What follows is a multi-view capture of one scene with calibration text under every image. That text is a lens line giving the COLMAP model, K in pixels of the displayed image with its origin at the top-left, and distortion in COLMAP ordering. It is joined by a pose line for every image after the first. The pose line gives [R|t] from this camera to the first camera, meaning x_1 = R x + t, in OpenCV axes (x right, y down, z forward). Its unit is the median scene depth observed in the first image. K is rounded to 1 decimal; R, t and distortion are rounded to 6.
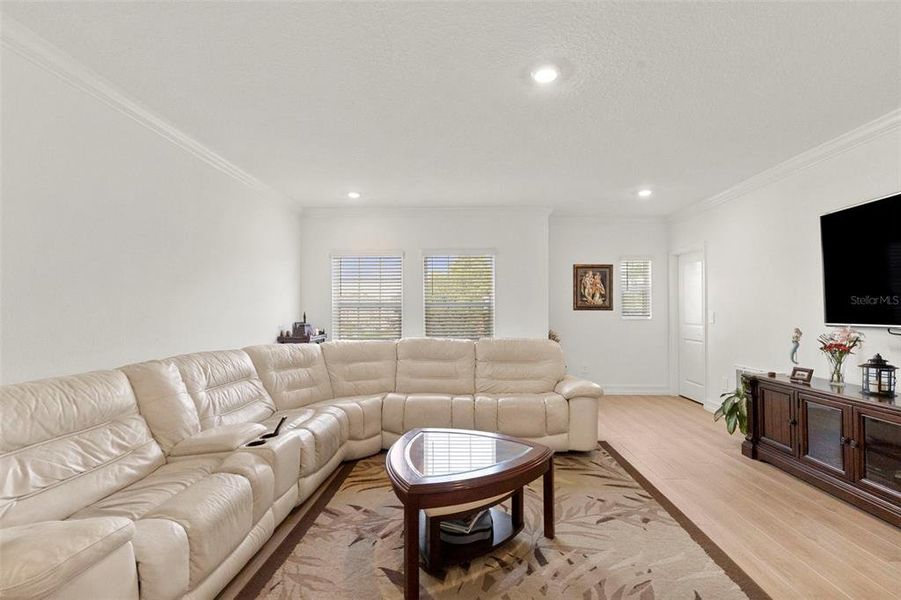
lens RADIAL K [[406.8, 0, 455.9], [0, 406.8, 301.3], [0, 0, 1]] dist [0.012488, -0.002783]
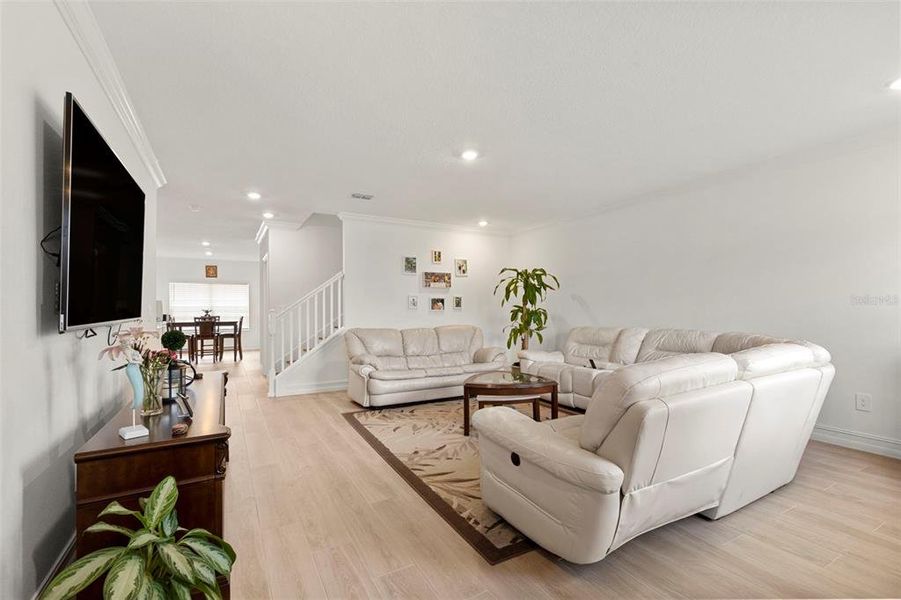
lens RADIAL K [[406.8, 0, 457.8], [0, 406.8, 301.3], [0, 0, 1]] dist [0.012488, -0.002783]
pose [[-0.854887, -0.000029, -0.518814, 0.843578], [0.020916, 0.999185, -0.034521, 0.055749], [0.518392, -0.040363, -0.854190, 1.811695]]
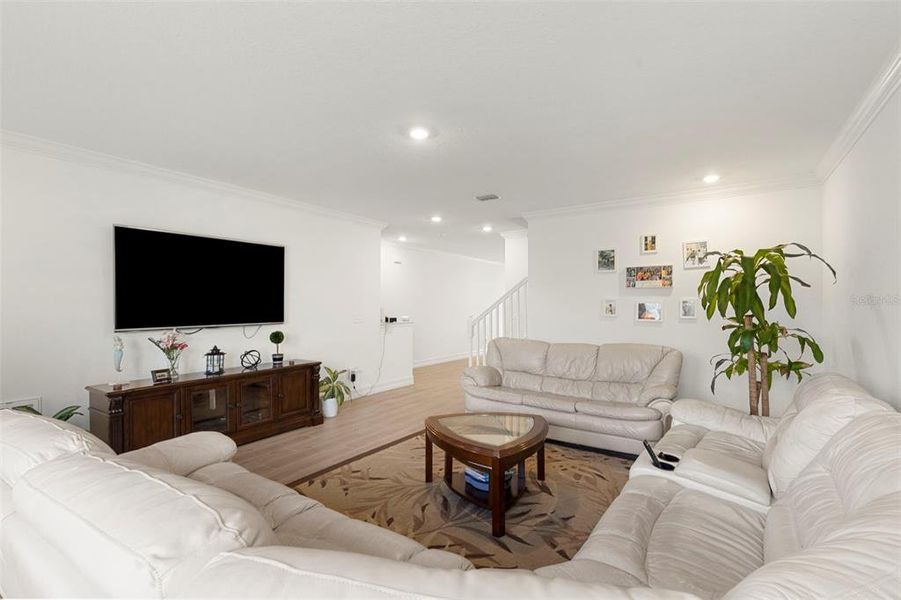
lens RADIAL K [[406.8, 0, 459.9], [0, 406.8, 304.4], [0, 0, 1]] dist [0.012488, -0.002783]
pose [[-0.846425, 0.006505, 0.532469, -0.439239], [-0.007382, 0.999686, -0.023947, 0.008483], [-0.532457, -0.024200, -0.846111, 1.567228]]
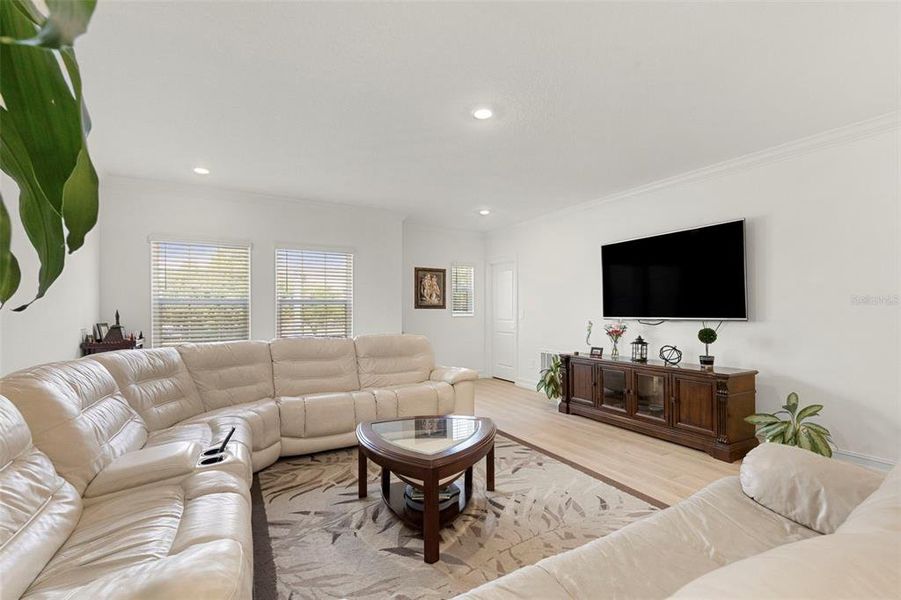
lens RADIAL K [[406.8, 0, 455.0], [0, 406.8, 303.6], [0, 0, 1]] dist [0.012488, -0.002783]
pose [[0.857017, 0.008833, 0.515213, -0.371794], [-0.012422, 0.999917, 0.003520, 0.006239], [-0.515139, -0.009417, 0.857055, 0.001690]]
